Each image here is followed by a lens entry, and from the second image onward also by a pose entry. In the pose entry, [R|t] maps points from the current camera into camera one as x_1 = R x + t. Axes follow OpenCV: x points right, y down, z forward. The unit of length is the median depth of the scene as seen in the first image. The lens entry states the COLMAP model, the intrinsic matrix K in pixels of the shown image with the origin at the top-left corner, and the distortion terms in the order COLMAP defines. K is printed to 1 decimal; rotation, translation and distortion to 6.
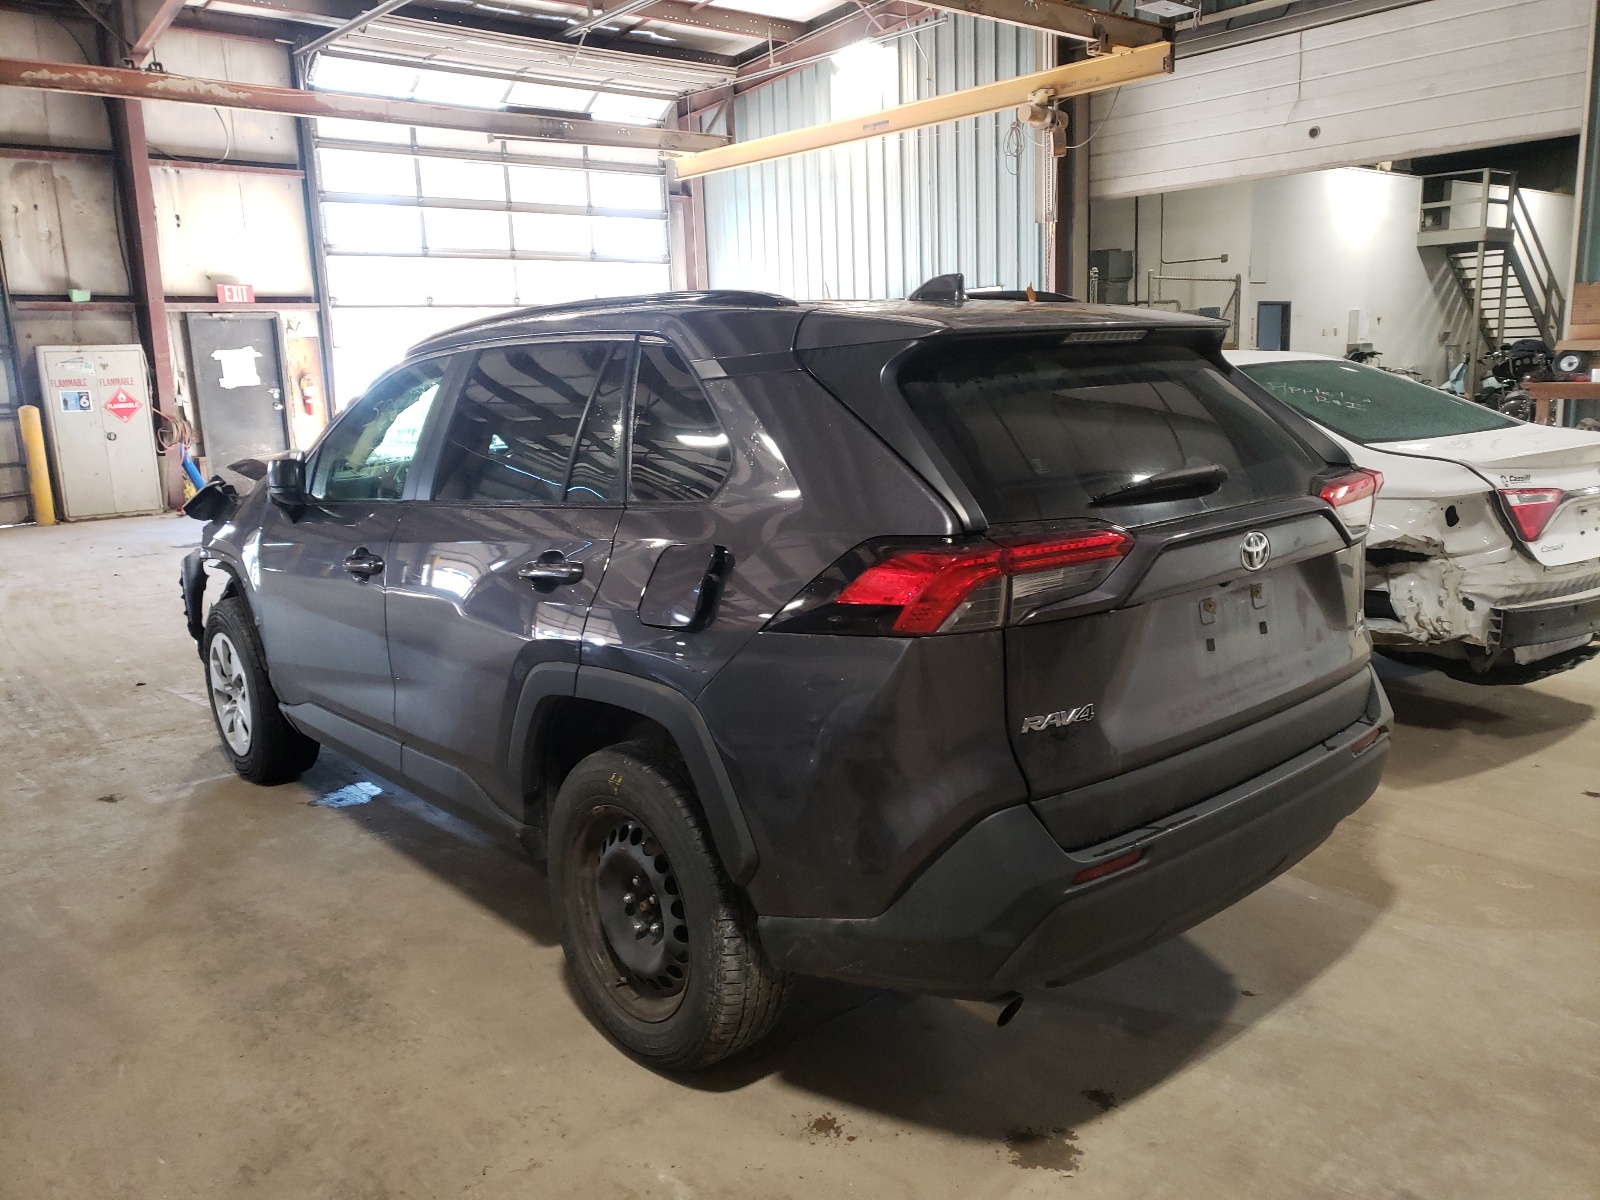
lens RADIAL K [[1256.6, 0, 800.0], [0, 1256.6, 600.0], [0, 0, 1]] dist [0.006199, 0.009626]
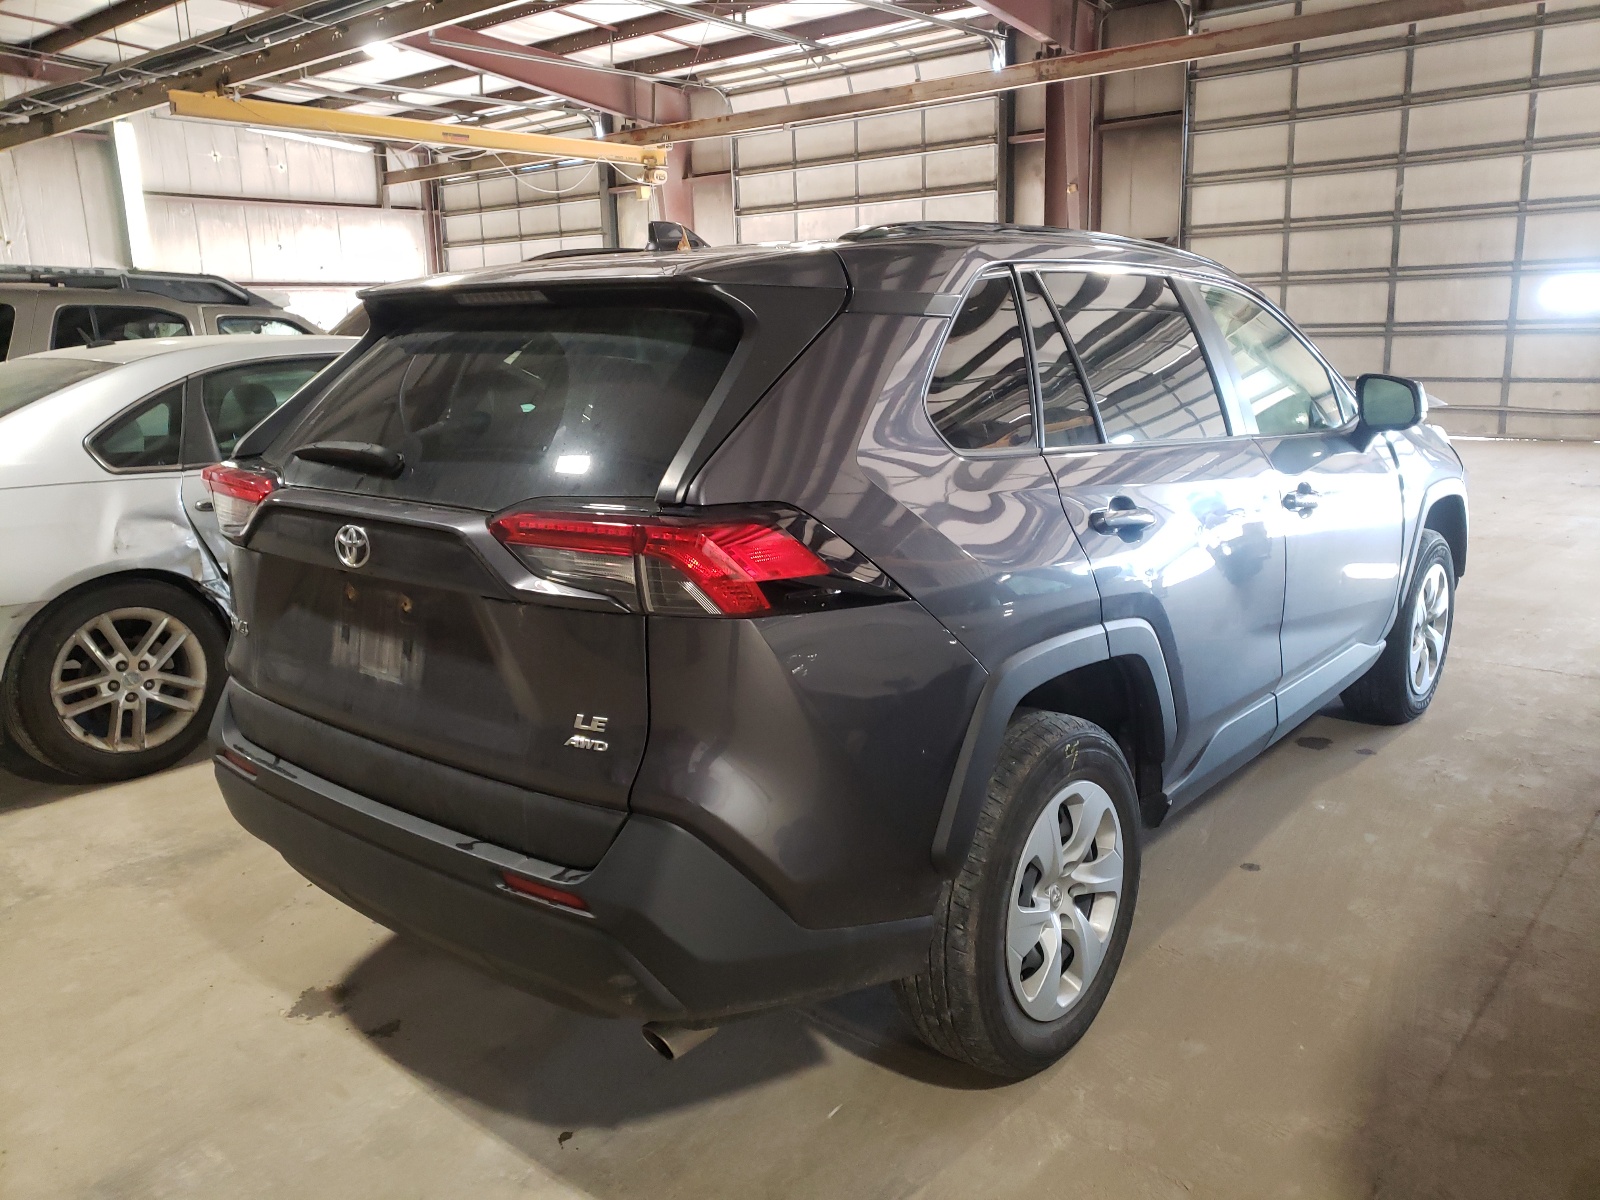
lens RADIAL K [[1237.4, 0, 816.4], [0, 1237.4, 604.5], [0, 0, 1]] dist [0.007033, 0.003056]
pose [[0.149281, 0.244106, -0.958190, 1.091251], [-0.177479, 0.959925, 0.216898, -0.211782], [0.972737, 0.137680, 0.186622, 1.011579]]
